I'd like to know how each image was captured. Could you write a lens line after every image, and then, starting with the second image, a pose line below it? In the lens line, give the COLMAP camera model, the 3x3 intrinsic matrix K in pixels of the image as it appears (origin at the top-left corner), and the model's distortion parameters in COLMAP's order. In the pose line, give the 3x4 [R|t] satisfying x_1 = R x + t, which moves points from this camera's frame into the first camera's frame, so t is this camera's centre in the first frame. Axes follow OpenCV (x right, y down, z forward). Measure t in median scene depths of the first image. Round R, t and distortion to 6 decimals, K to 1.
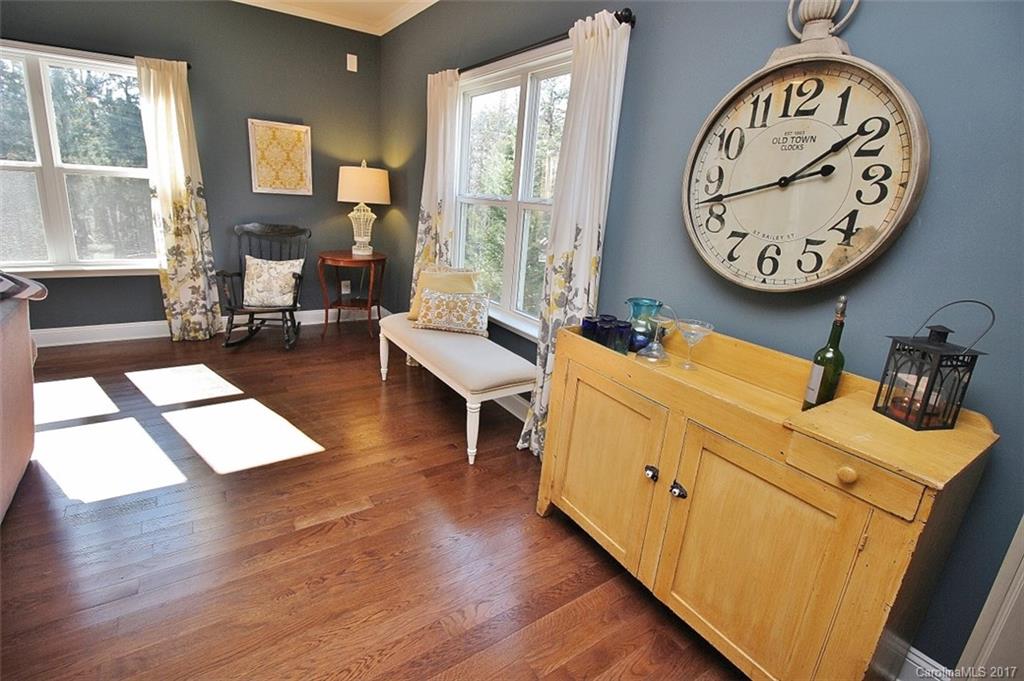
lens RADIAL K [[472.6, 0, 512.7], [0, 472.6, 328.1], [0, 0, 1]] dist [-0.007268, -0.009743]
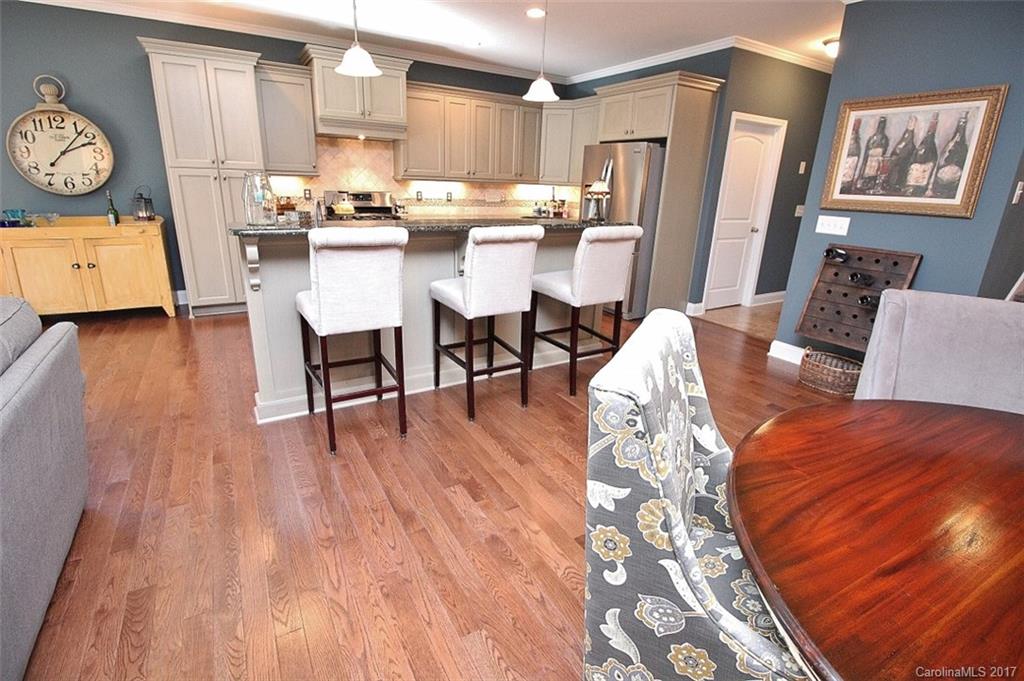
lens RADIAL K [[472.6, 0, 511.6], [0, 472.6, 331.9], [0, 0, 1]] dist [-0.007268, -0.009743]
pose [[0.059425, -0.363488, 0.929702, -2.028781], [0.243923, 0.908402, 0.339569, 0.333285], [-0.967972, 0.206597, 0.142645, -1.592771]]
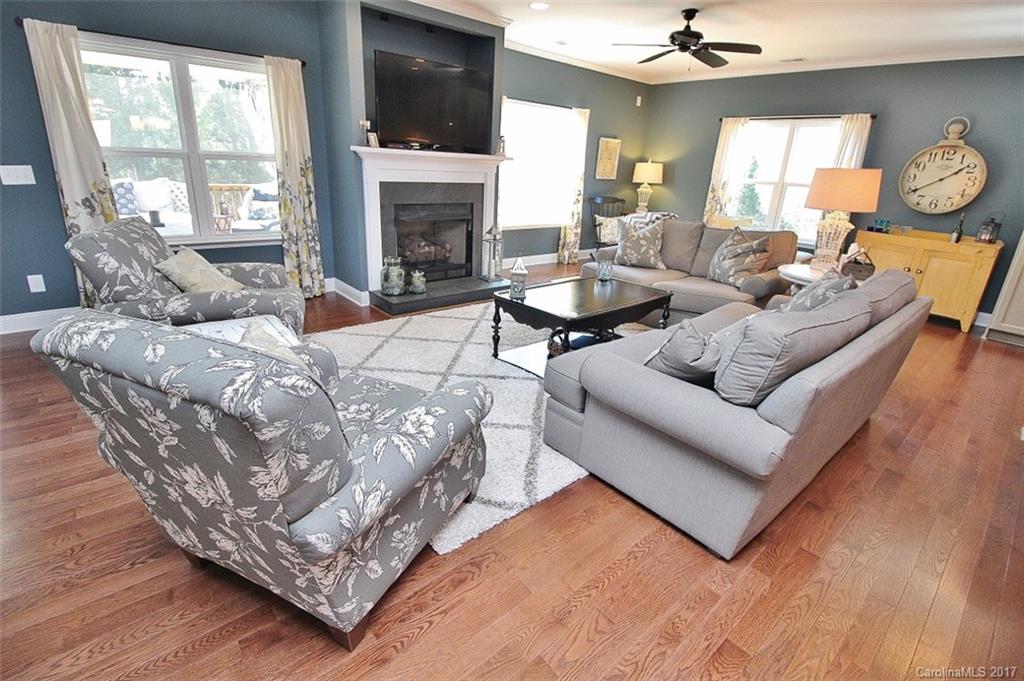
lens RADIAL K [[472.6, 0, 509.9], [0, 472.6, 327.3], [0, 0, 1]] dist [-0.007268, -0.009743]
pose [[0.993870, -0.052191, 0.097465, -2.665581], [0.046652, 0.997210, 0.058271, 0.370481], [-0.100234, -0.053367, 0.993532, -1.893282]]
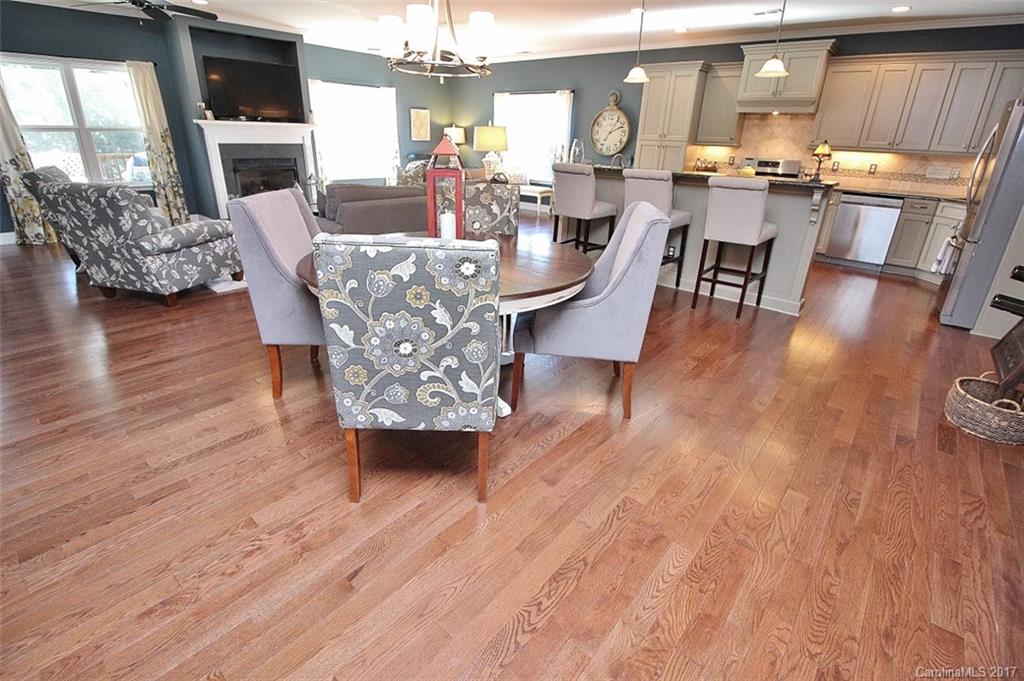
lens RADIAL K [[472.6, 0, 512.4], [0, 472.6, 330.0], [0, 0, 1]] dist [-0.007268, -0.009743]
pose [[0.964412, -0.133965, 0.227954, -1.809889], [0.106046, 0.985740, 0.130654, 0.971559], [-0.242207, -0.101831, 0.964866, -3.726526]]
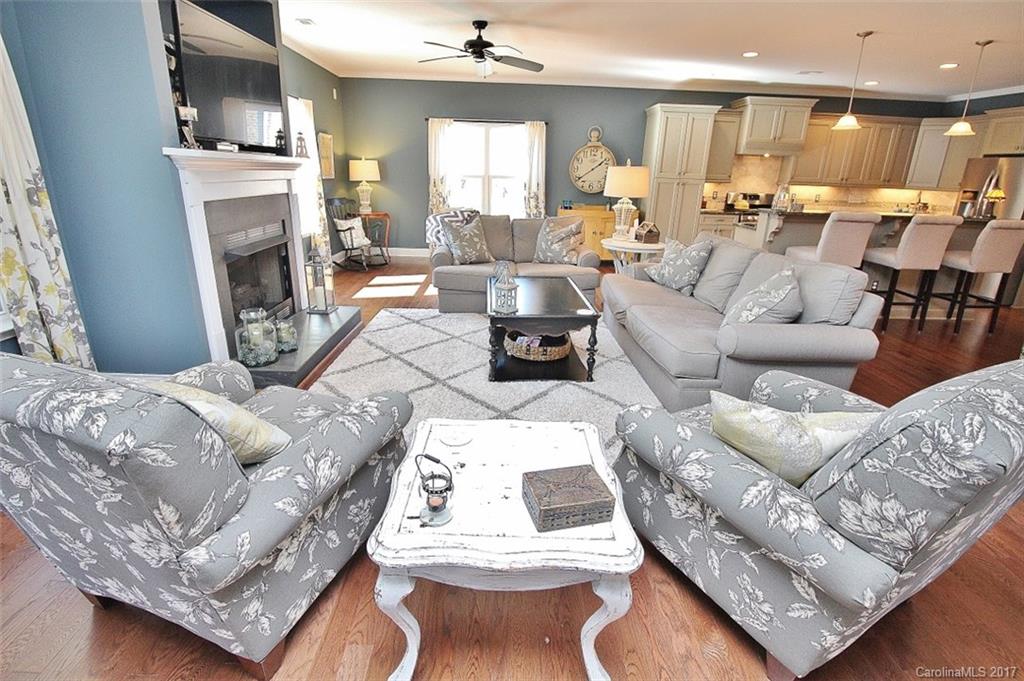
lens RADIAL K [[472.6, 0, 511.4], [0, 472.6, 325.9], [0, 0, 1]] dist [-0.007268, -0.009743]
pose [[0.544322, -0.306114, 0.781030, -3.950847], [0.241124, 0.948846, 0.203841, 0.022786], [-0.803475, 0.077370, 0.590289, -1.008690]]
